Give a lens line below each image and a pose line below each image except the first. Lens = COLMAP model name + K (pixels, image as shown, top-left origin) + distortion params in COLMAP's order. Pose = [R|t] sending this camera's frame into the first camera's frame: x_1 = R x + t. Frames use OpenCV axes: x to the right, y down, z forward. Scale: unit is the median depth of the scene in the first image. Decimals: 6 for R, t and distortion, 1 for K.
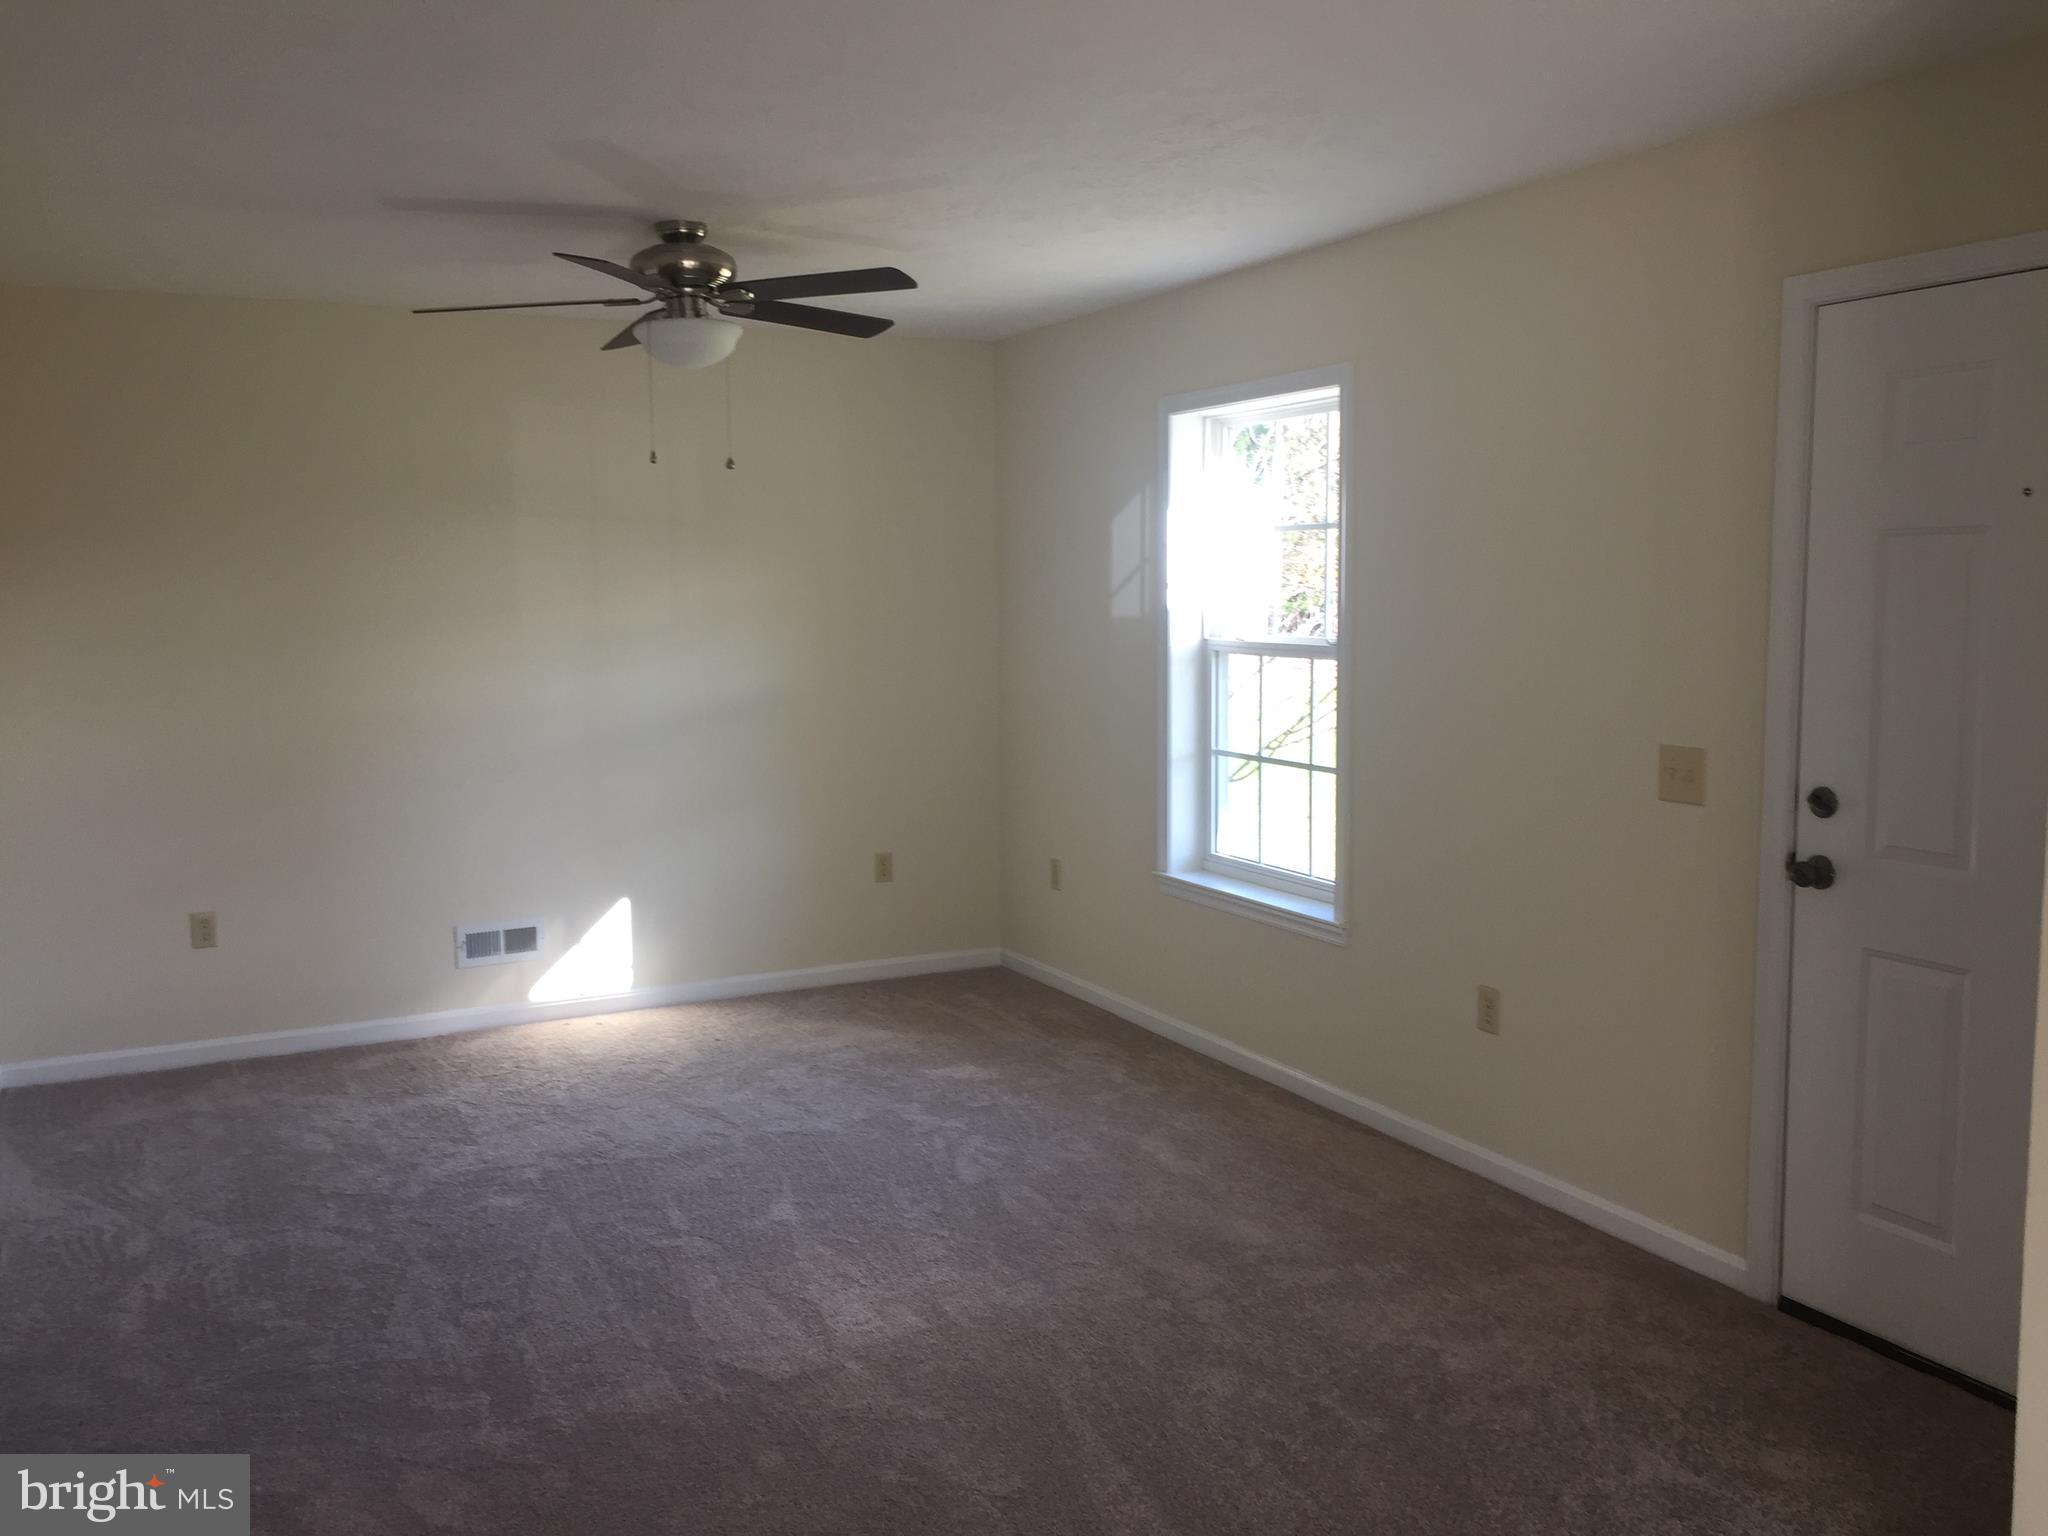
lens RADIAL K [[1708.6, 0, 1029.8], [0, 1708.6, 692.9], [0, 0, 1]] dist [0.063821, -0.087424]
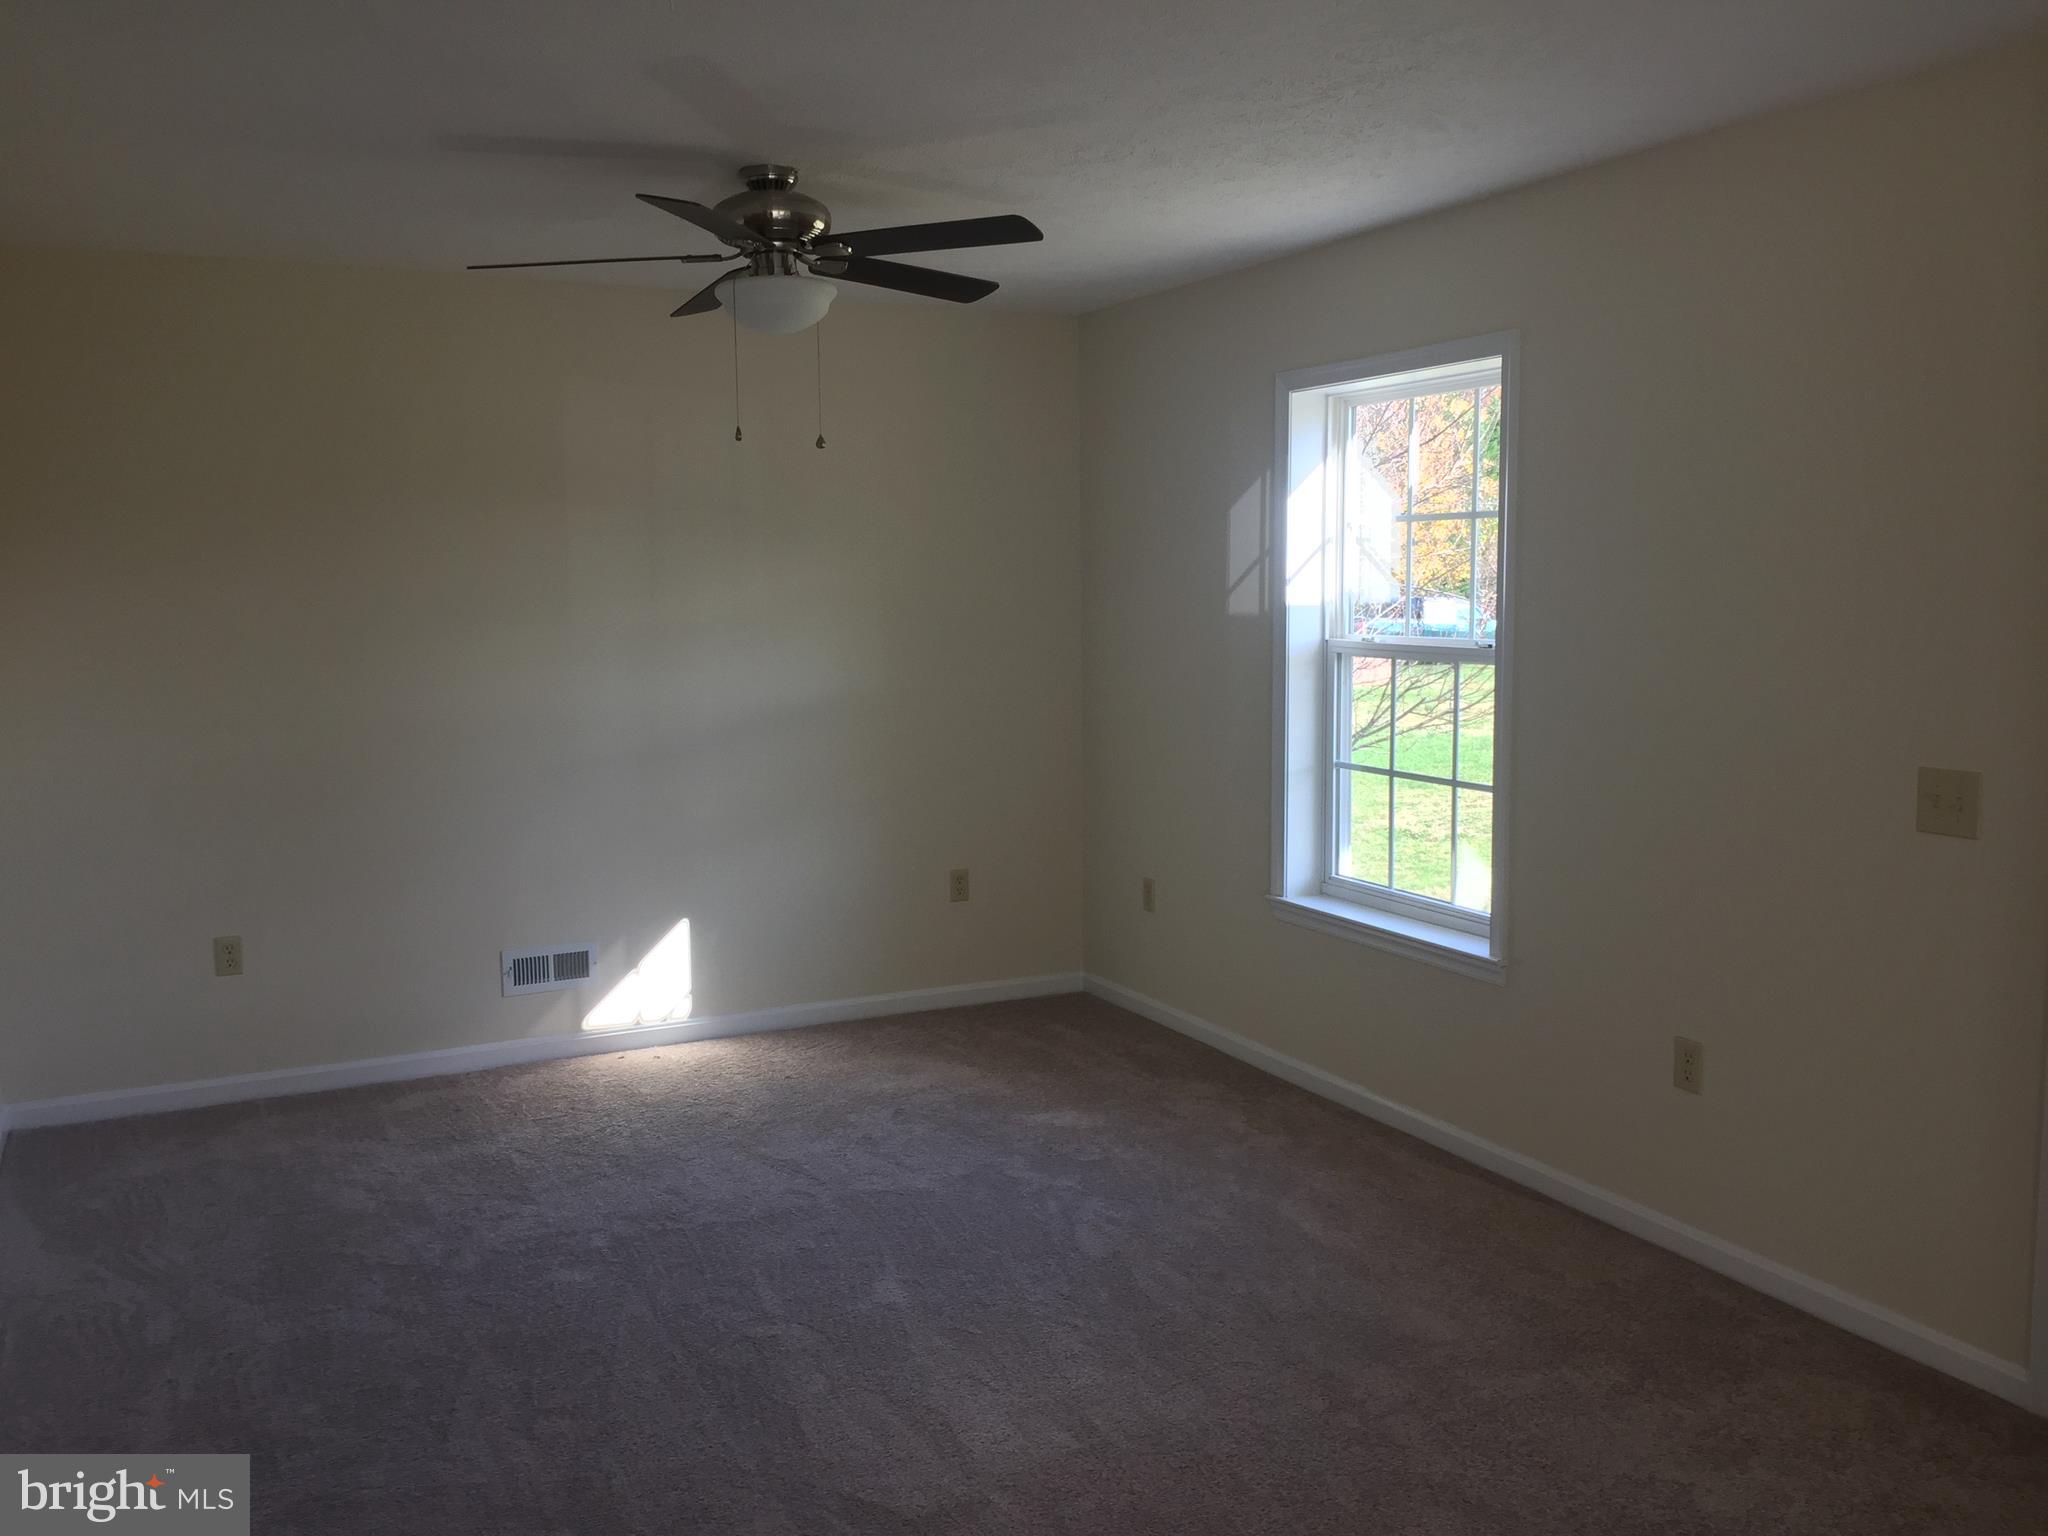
lens RADIAL K [[1708.0, 0, 1024.4], [0, 1708.0, 710.6], [0, 0, 1]] dist [0.065963, -0.082373]
pose [[0.999965, 0.002400, -0.007957, -0.064456], [-0.002289, 0.999900, 0.013962, -0.008177], [0.007990, -0.013943, 0.999871, 0.117292]]
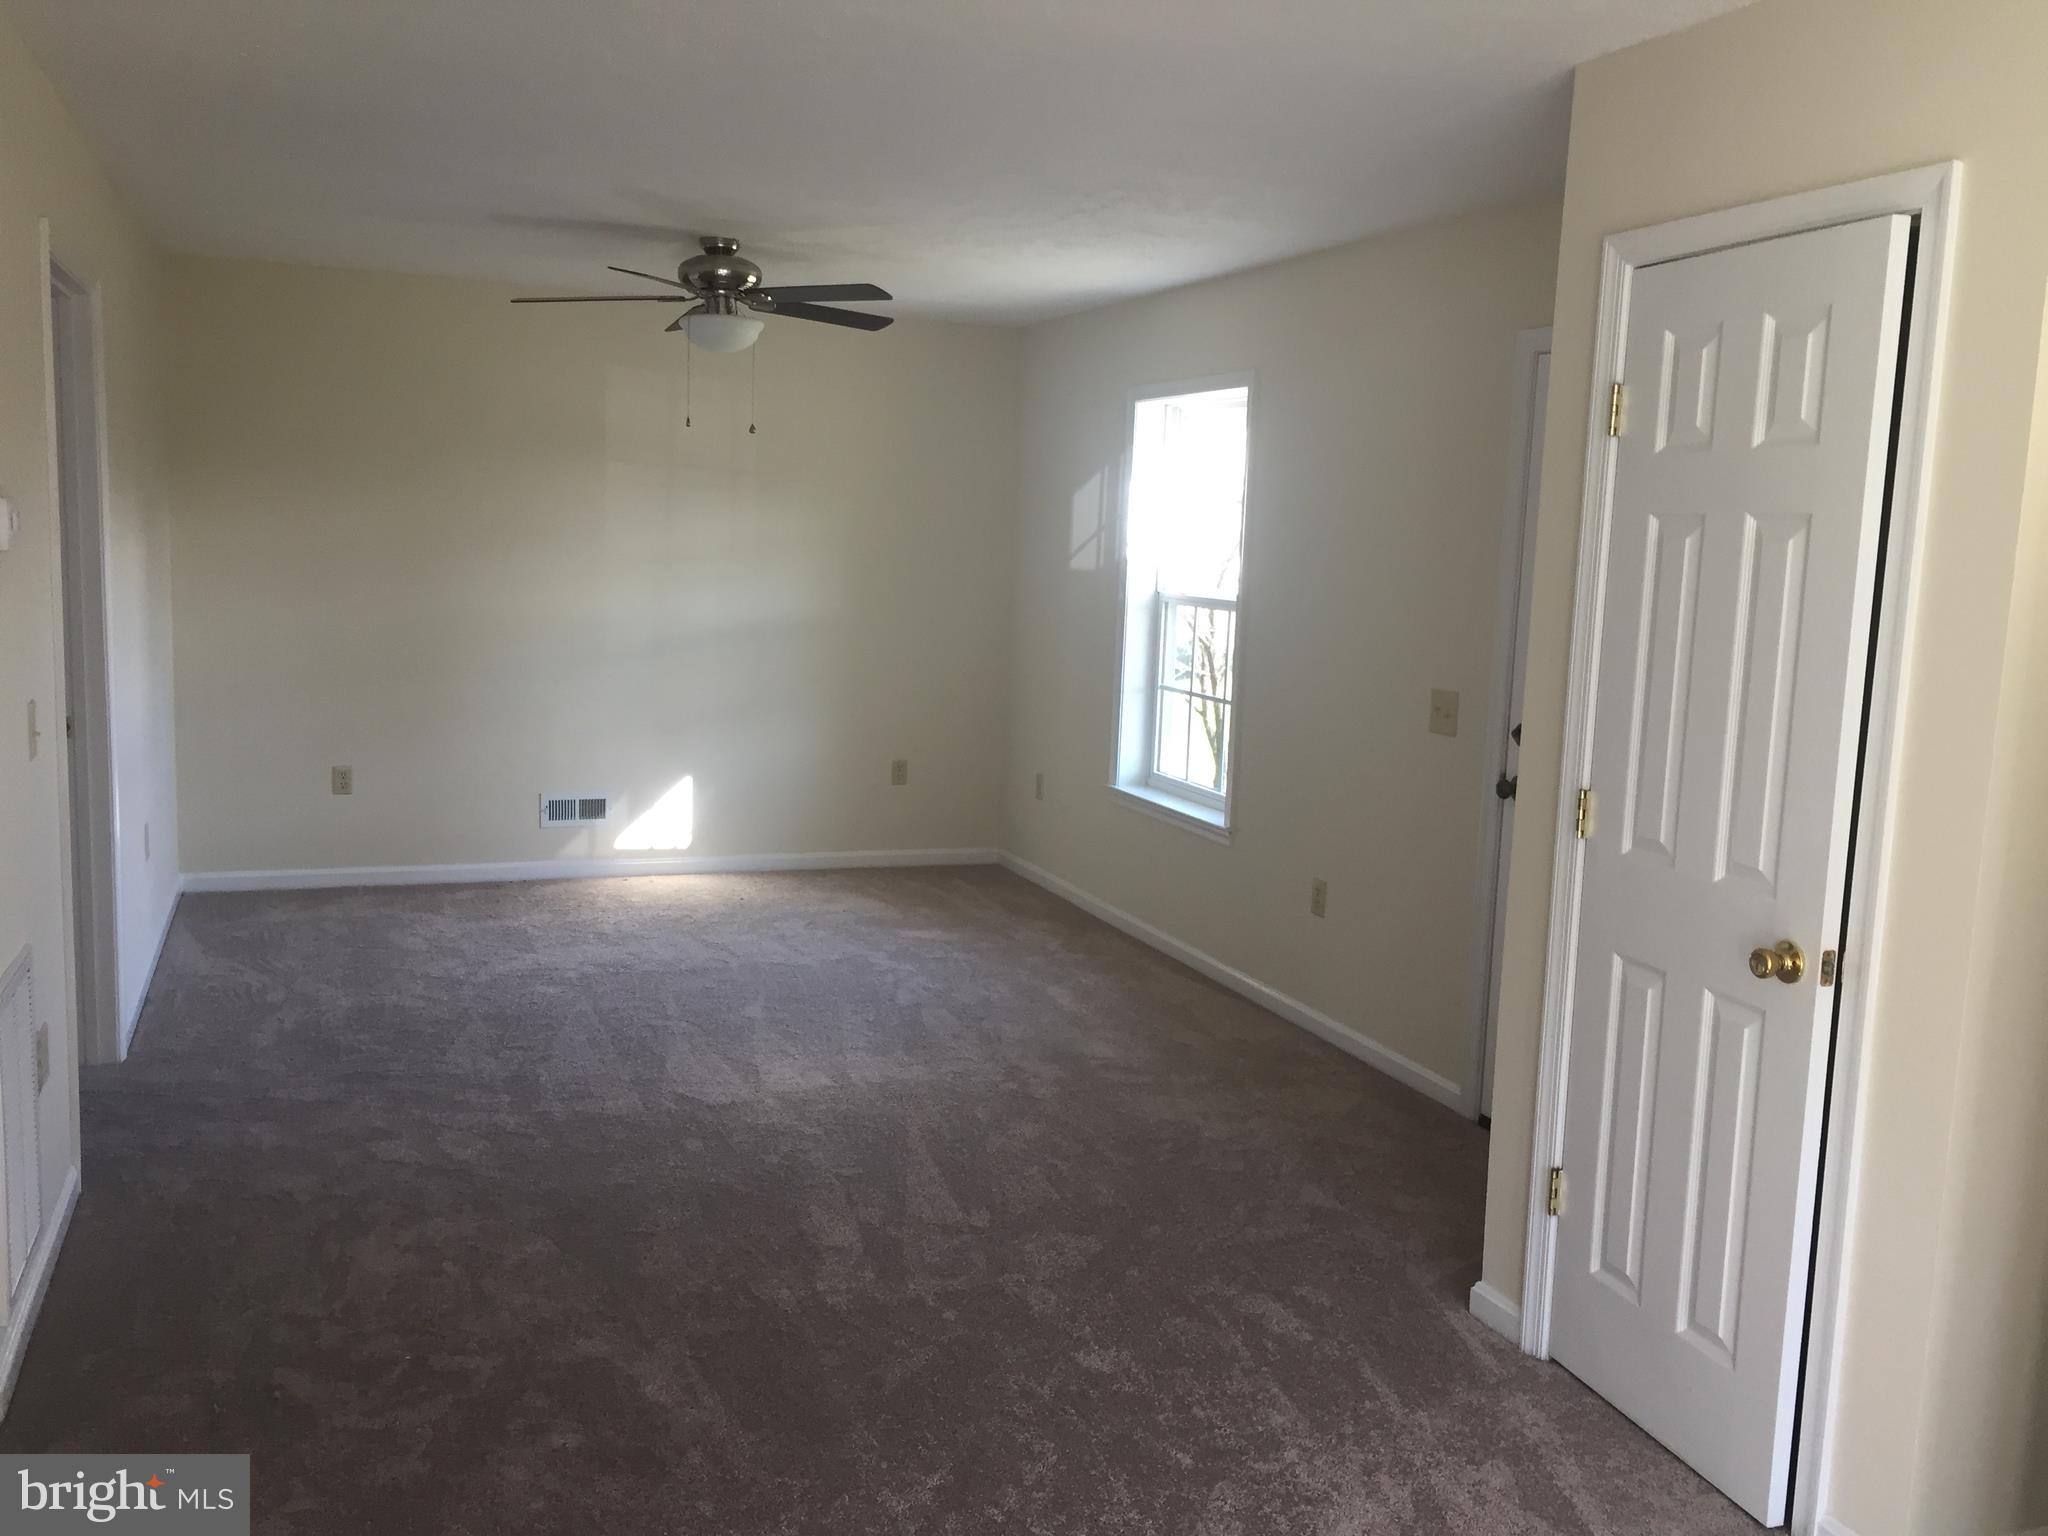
lens RADIAL K [[1728.4, 0, 1022.6], [0, 1728.4, 700.1], [0, 0, 1]] dist [0.037690, 0.004954]
pose [[0.994174, 0.059752, -0.089710, 0.154221], [-0.056953, 0.997817, 0.033442, 0.011221], [0.091513, -0.028138, 0.995406, -0.264025]]
